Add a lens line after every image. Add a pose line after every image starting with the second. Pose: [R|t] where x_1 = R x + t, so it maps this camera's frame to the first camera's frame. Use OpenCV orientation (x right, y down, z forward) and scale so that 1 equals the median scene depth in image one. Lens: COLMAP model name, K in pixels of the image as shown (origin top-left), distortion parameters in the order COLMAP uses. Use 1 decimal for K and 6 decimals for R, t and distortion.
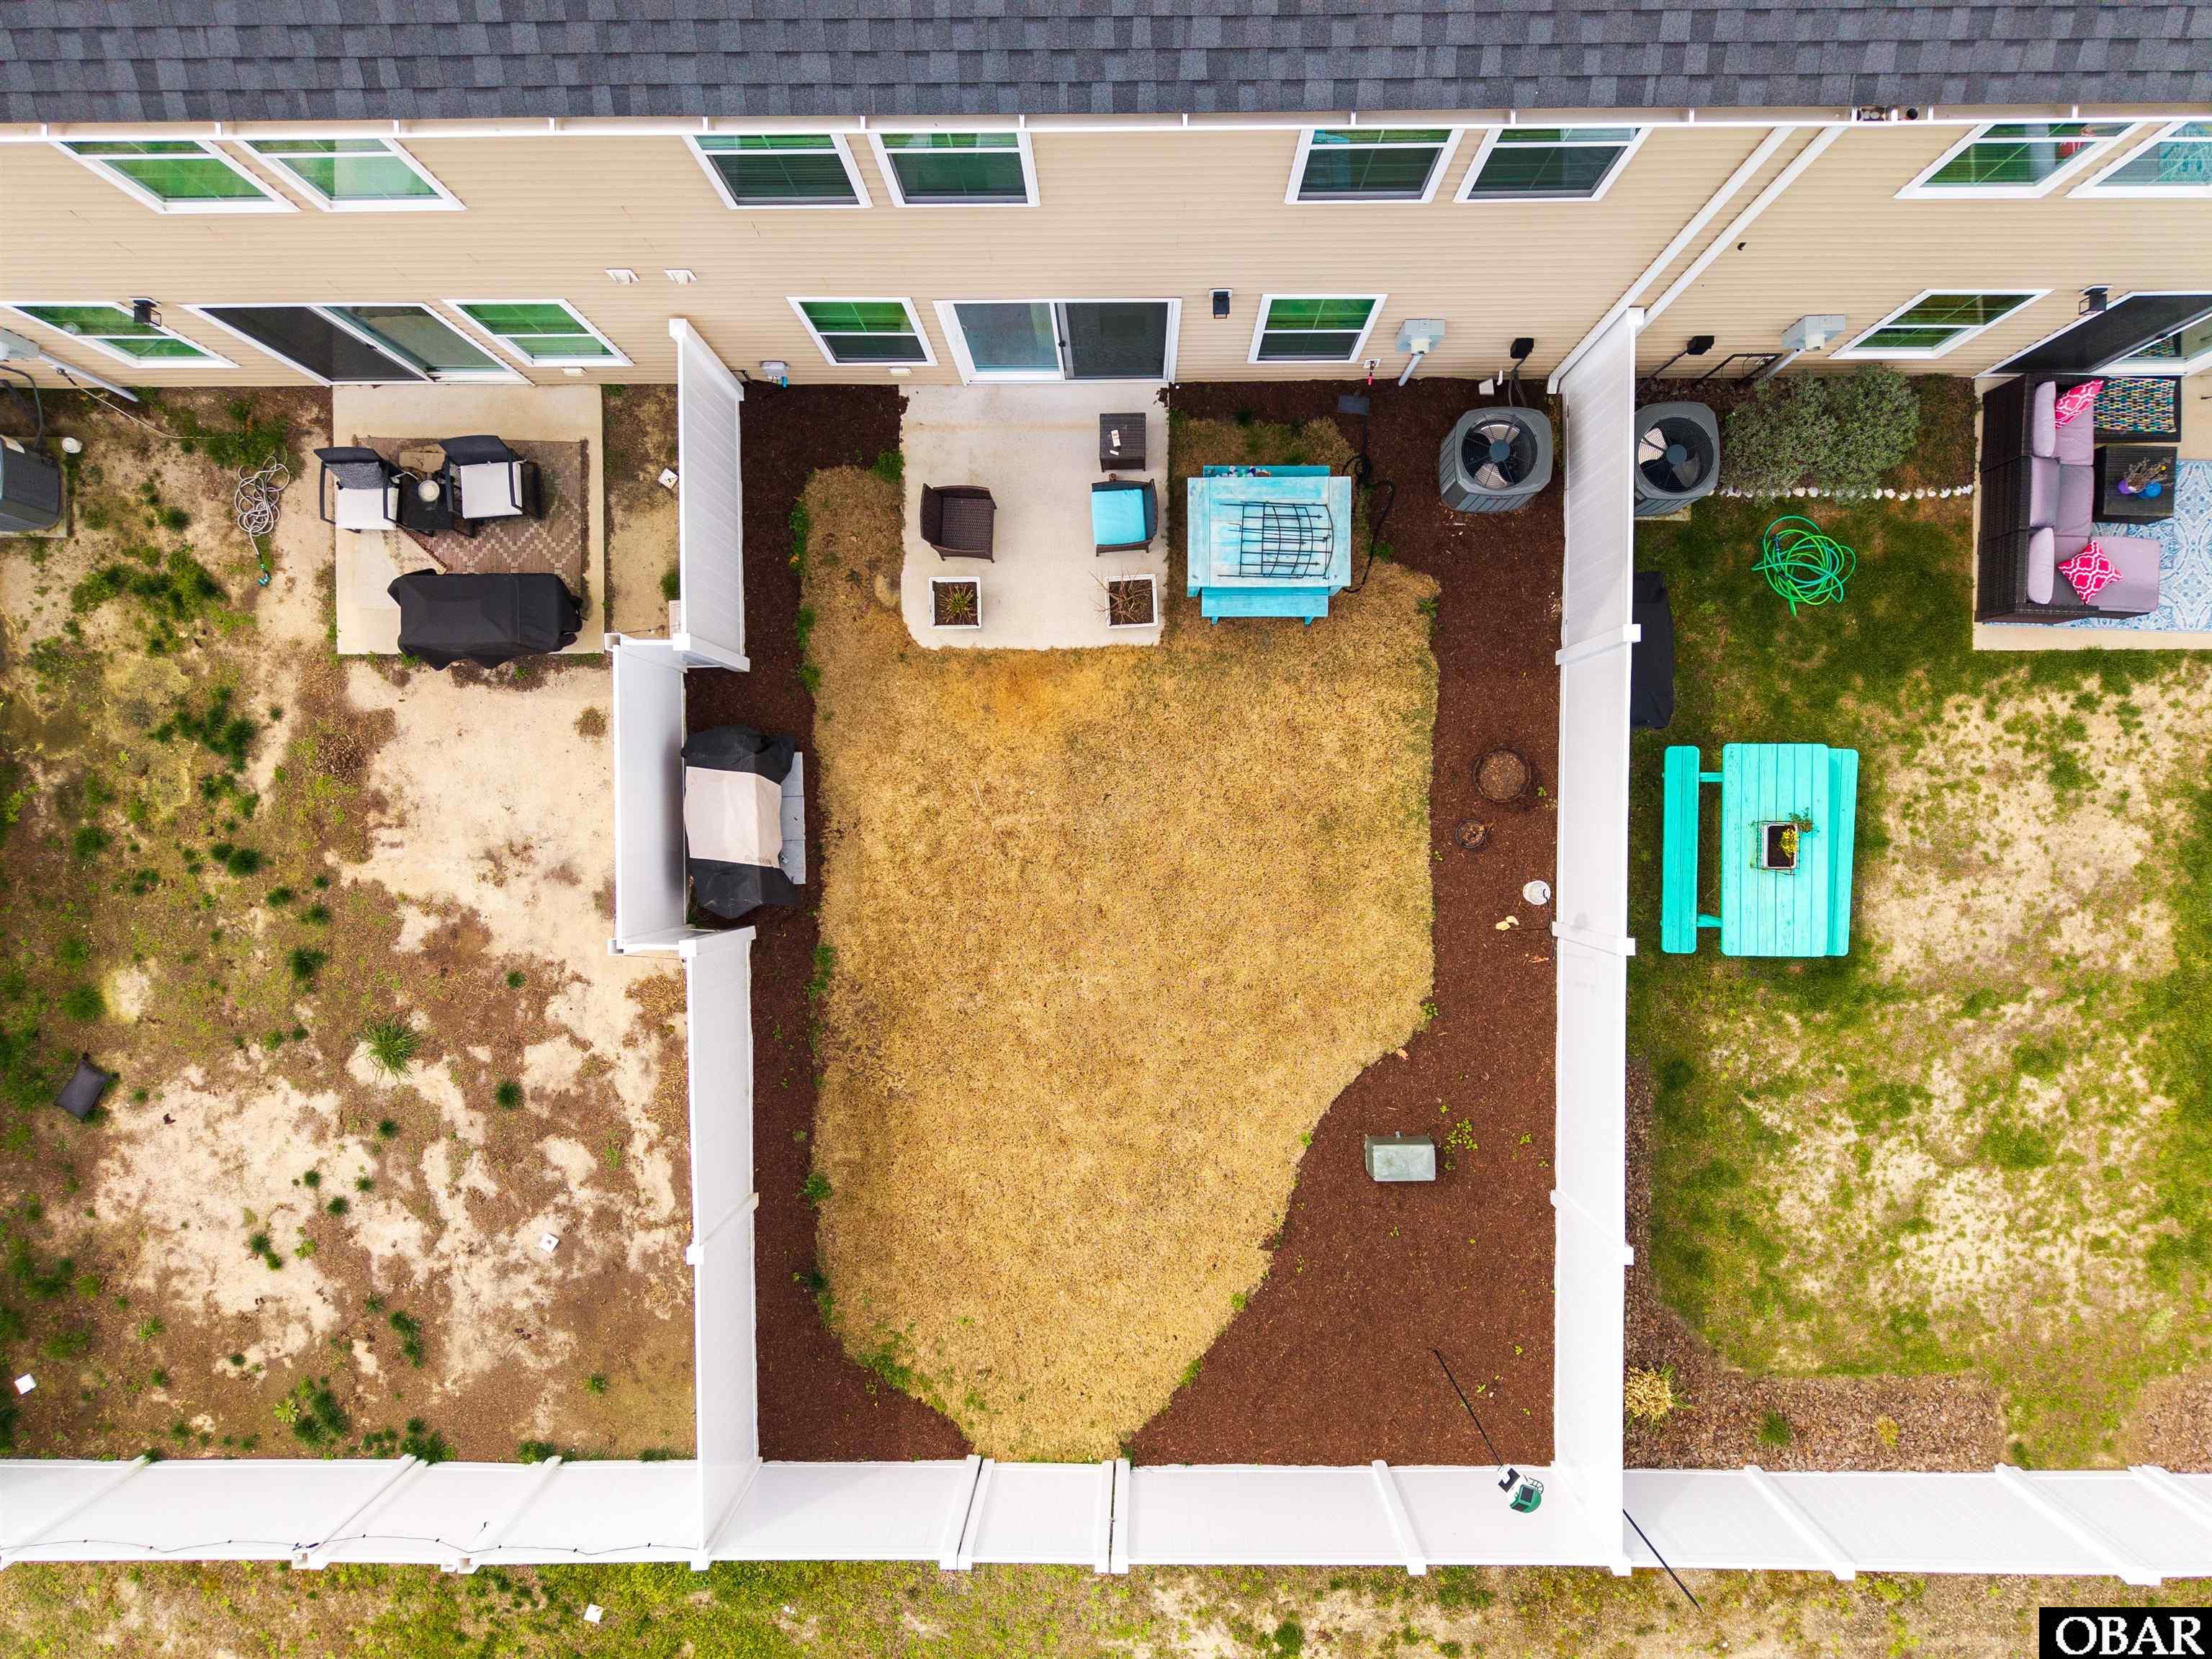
lens RADIAL K [[1483.0, 0, 1117.3], [0, 1483.0, 816.6], [0, 0, 1]] dist [0.019466, -0.026702]
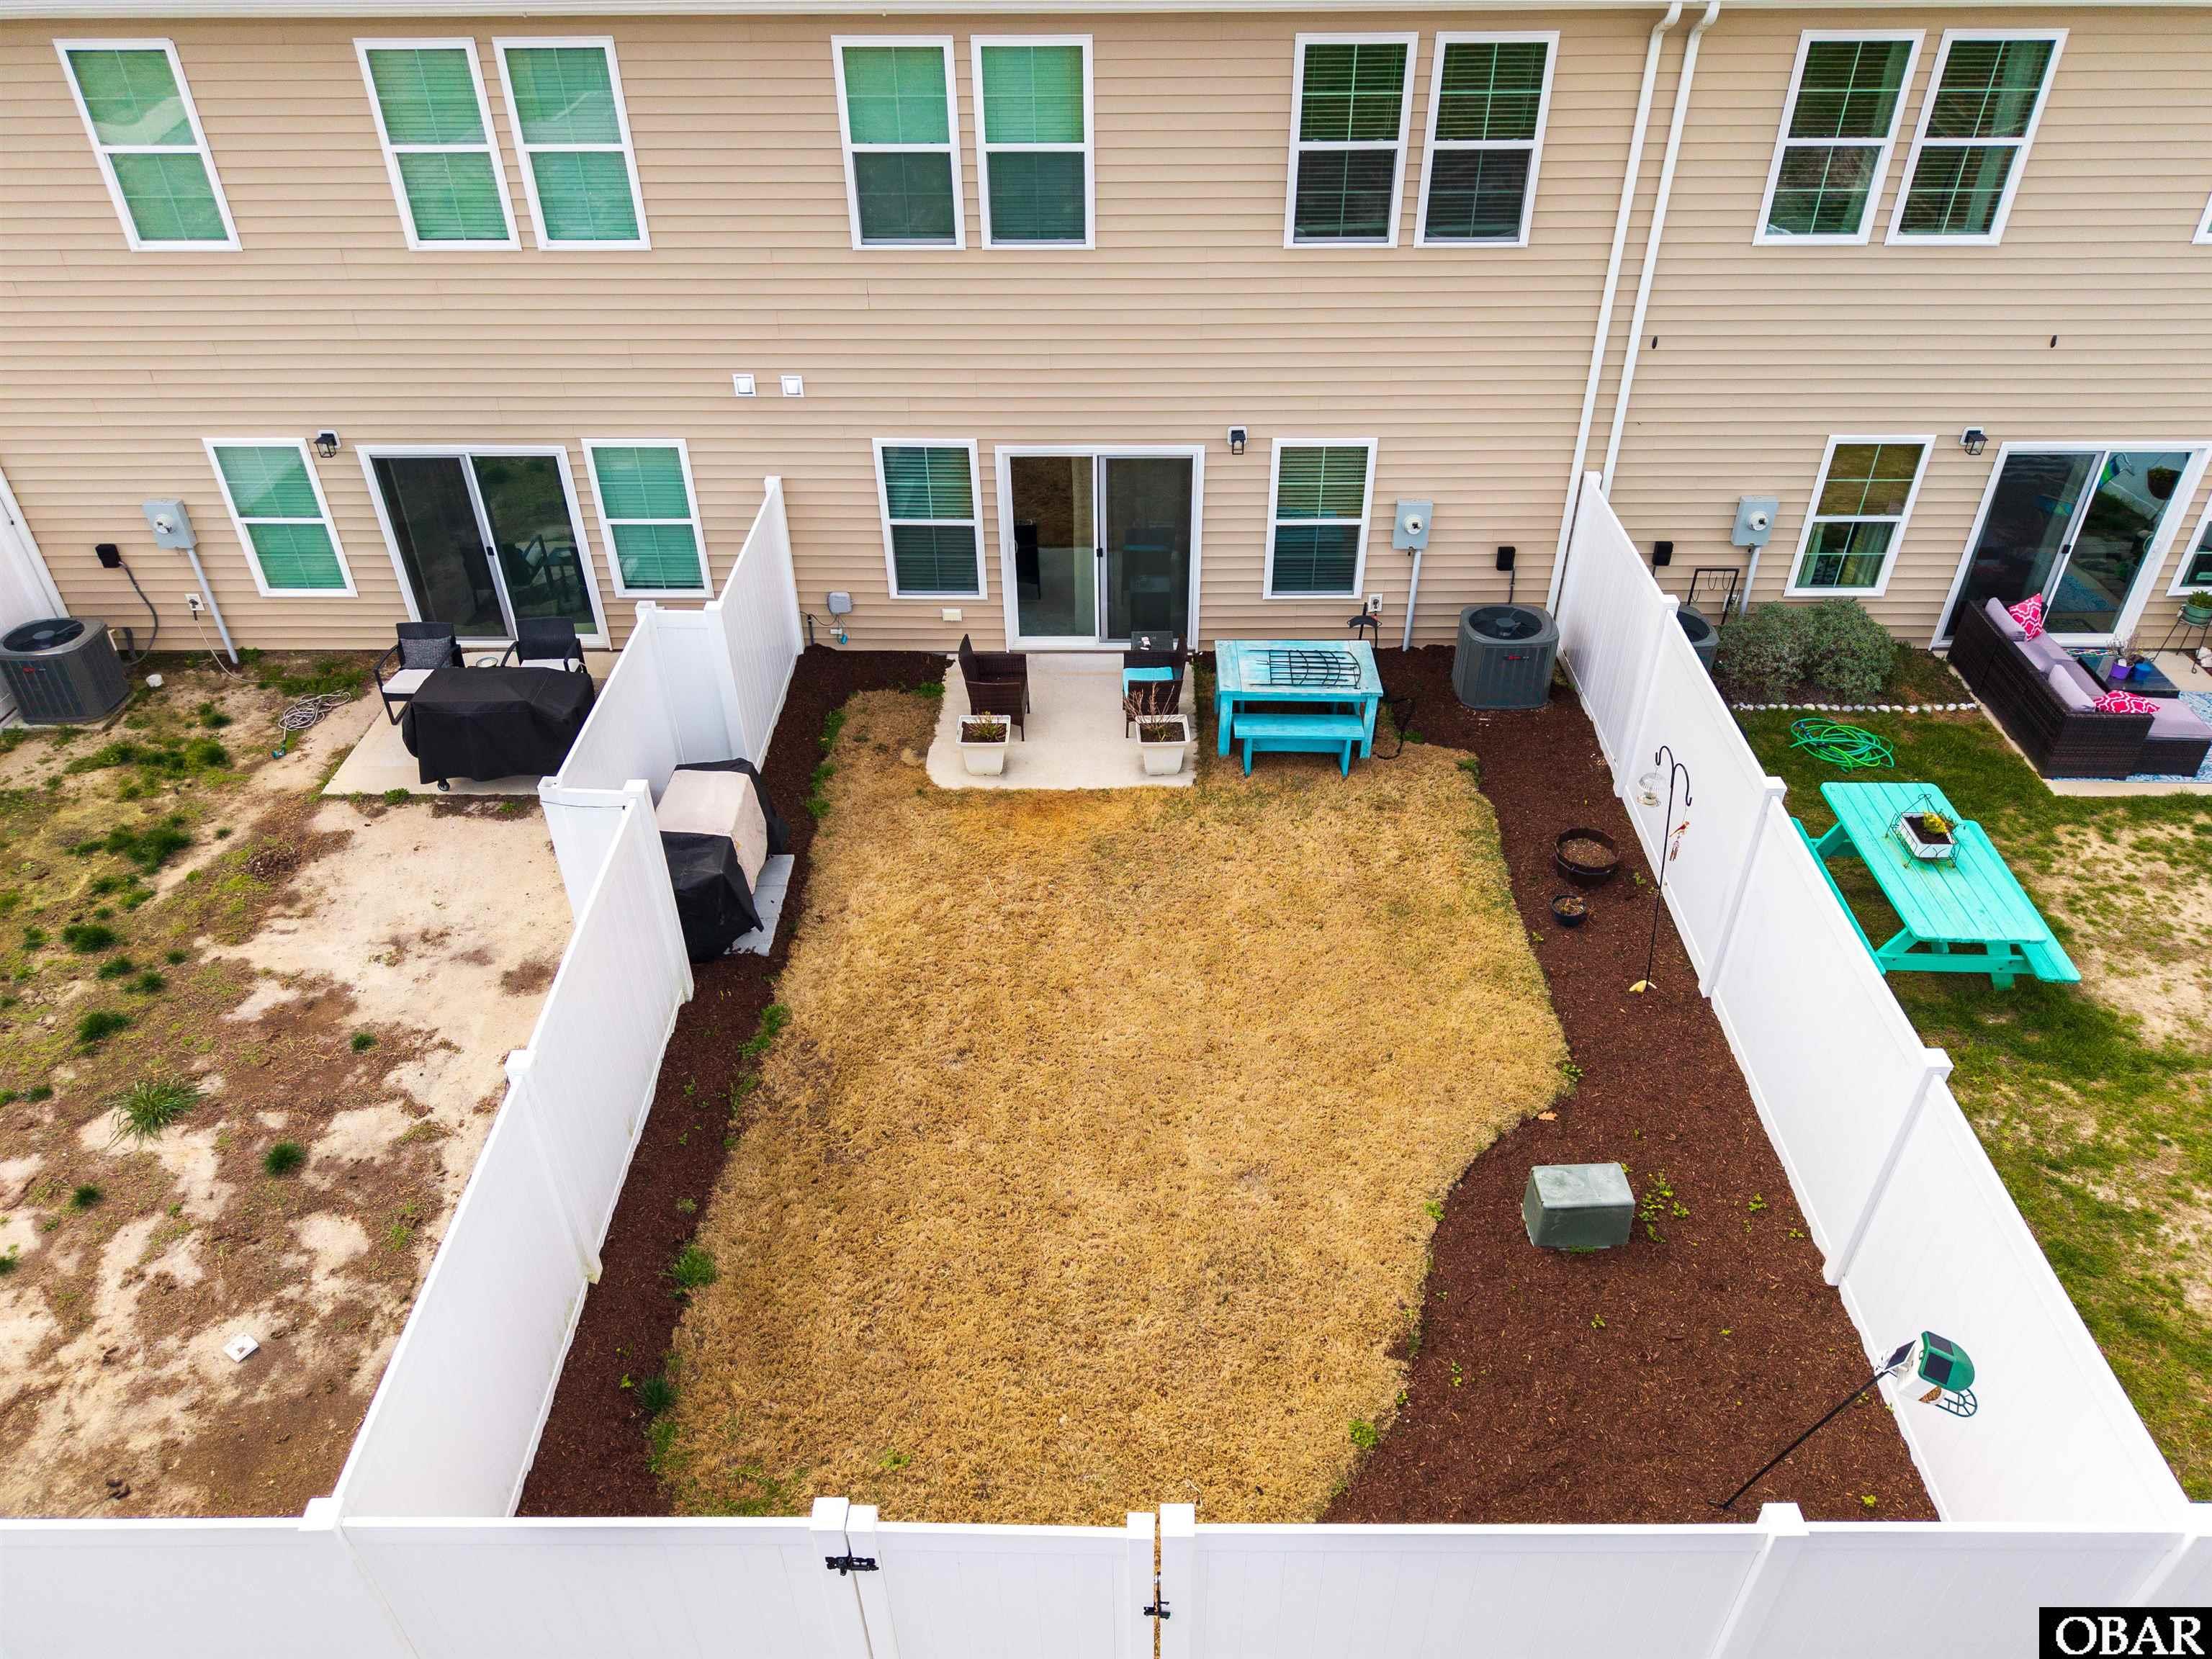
lens RADIAL K [[1487.0, 0, 1114.2], [0, 1487.0, 839.9], [0, 0, 1]] dist [0.053343, -0.069859]
pose [[0.999936, 0.010786, -0.003299, -0.017794], [-0.008998, 0.586560, -0.809856, 0.669623], [-0.006800, 0.809834, 0.586619, 0.460288]]
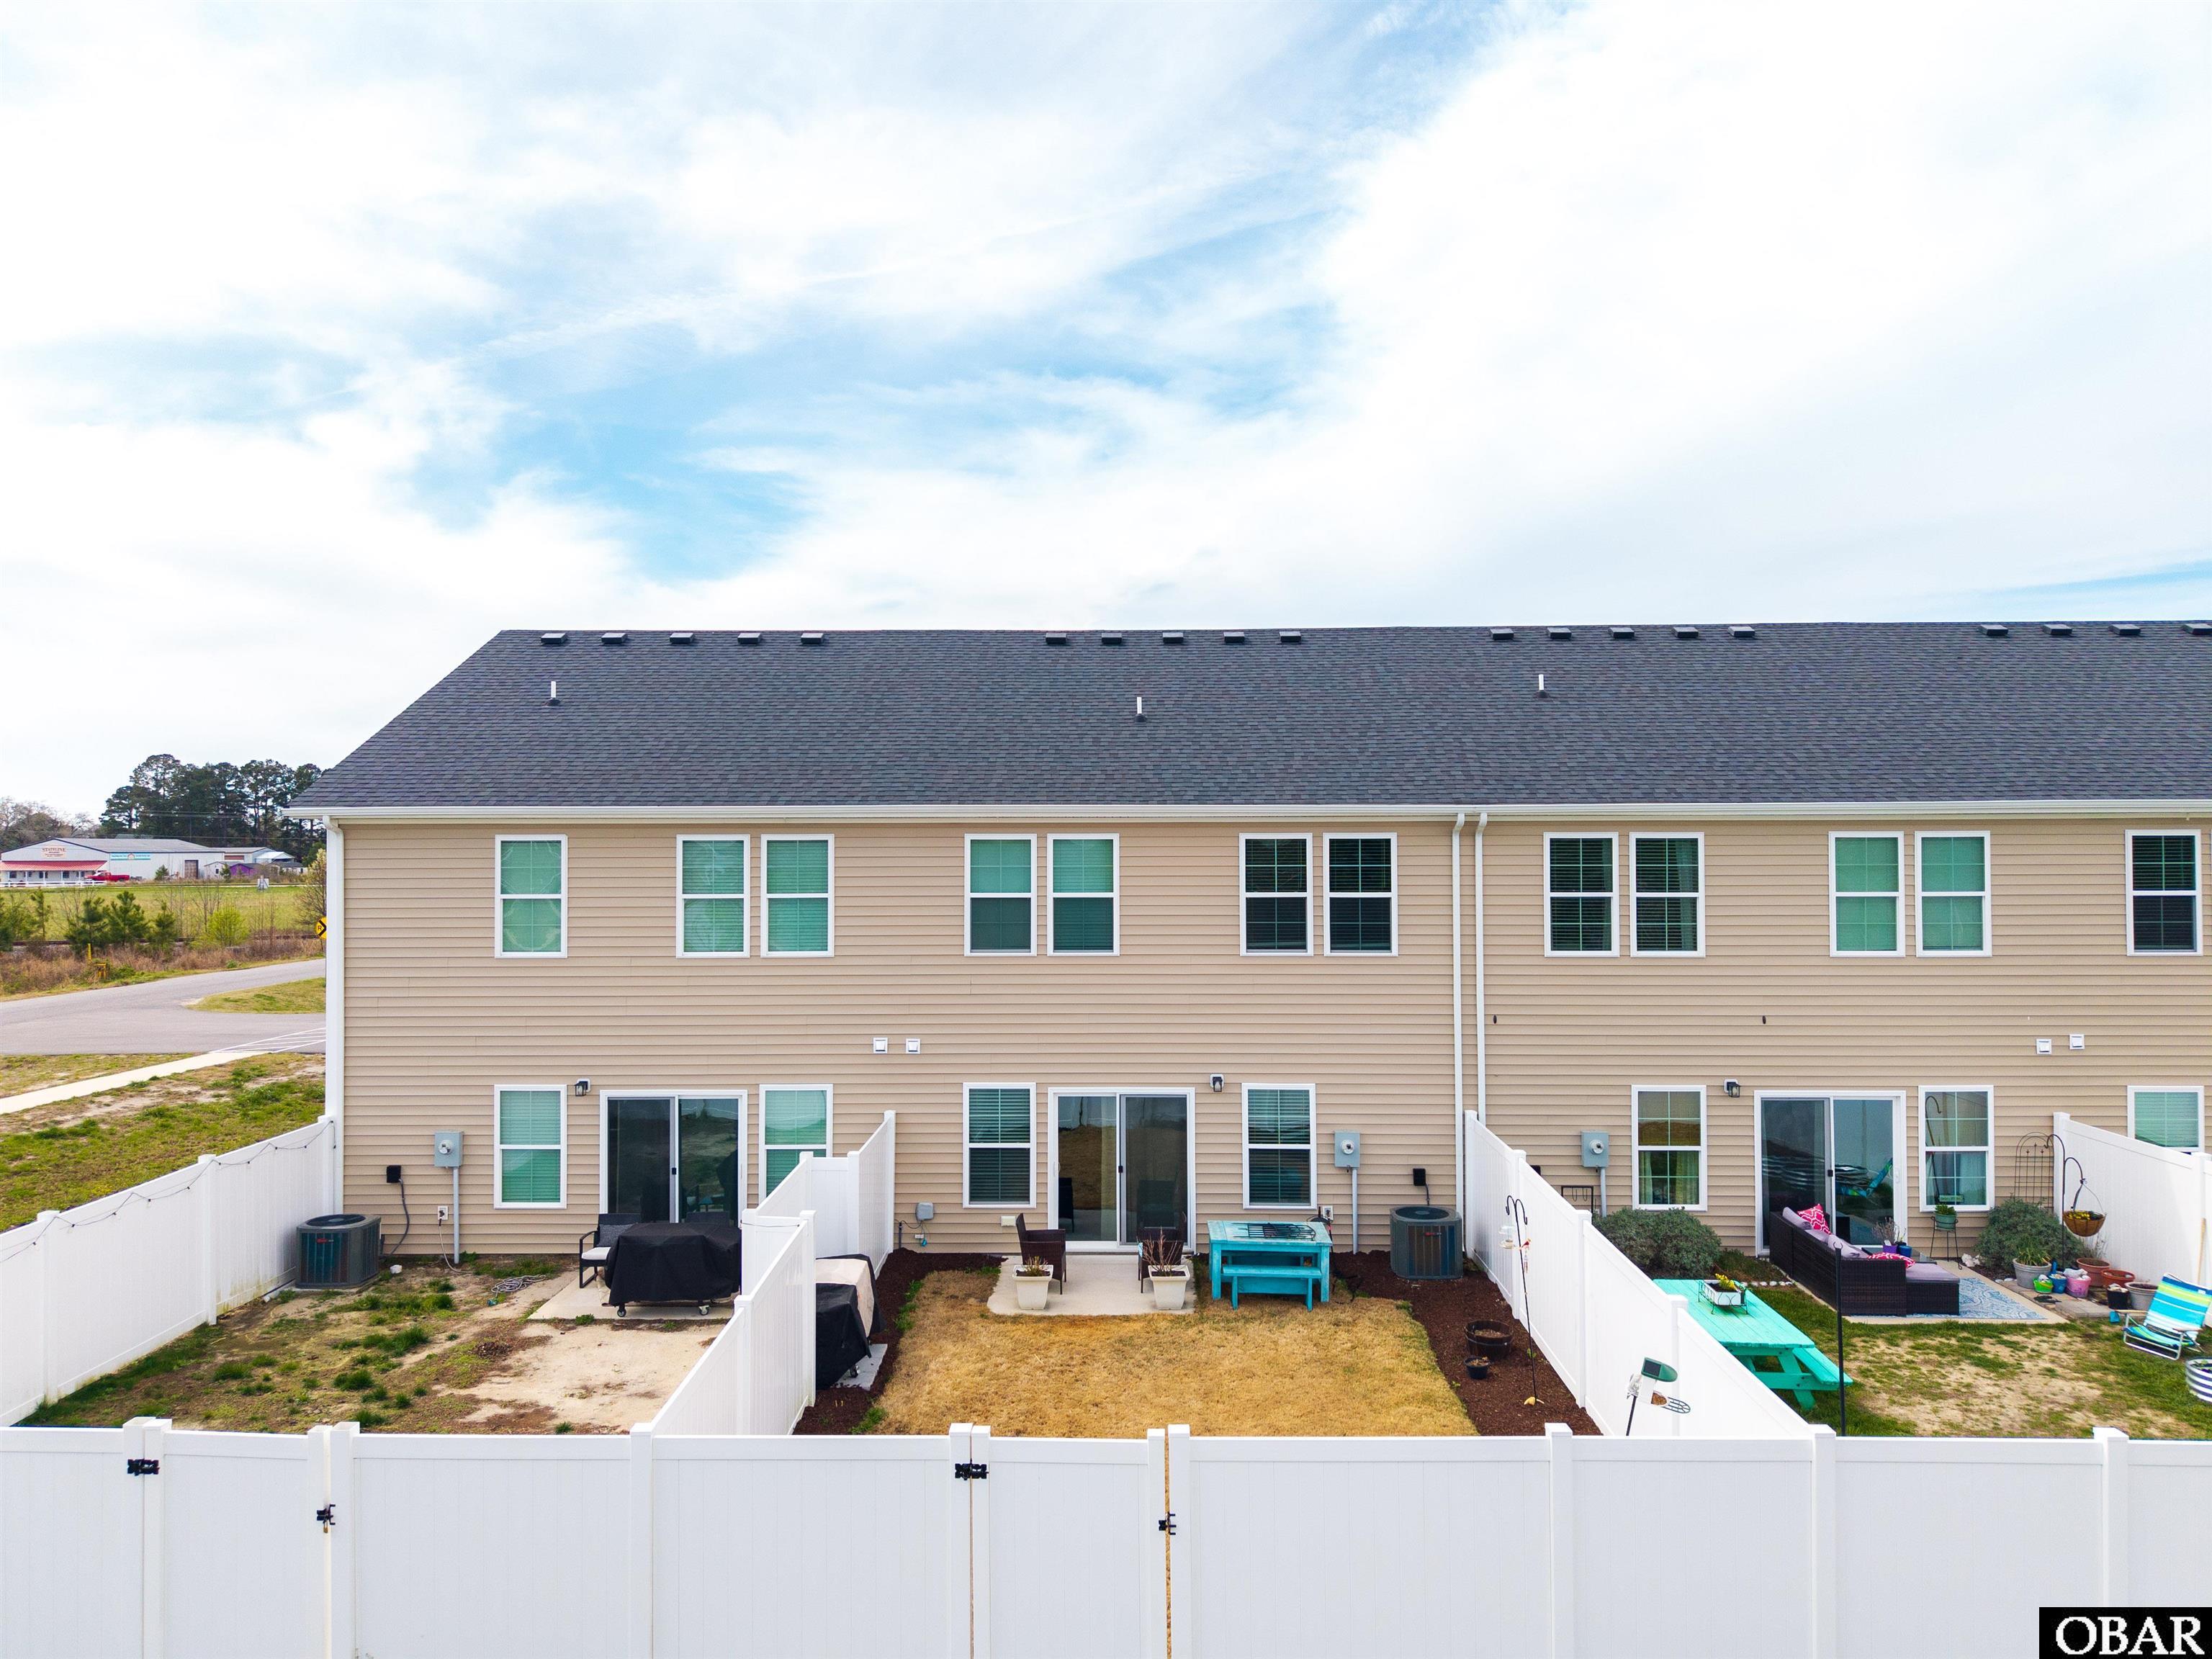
lens RADIAL K [[1487.8, 0, 1116.0], [0, 1487.8, 823.0], [0, 0, 1]] dist [0.005721, -0.007463]
pose [[0.999844, 0.009595, -0.014860, -0.020330], [-0.014682, -0.018378, -0.999723, 1.121124], [-0.009865, 0.999785, -0.018235, 0.603407]]
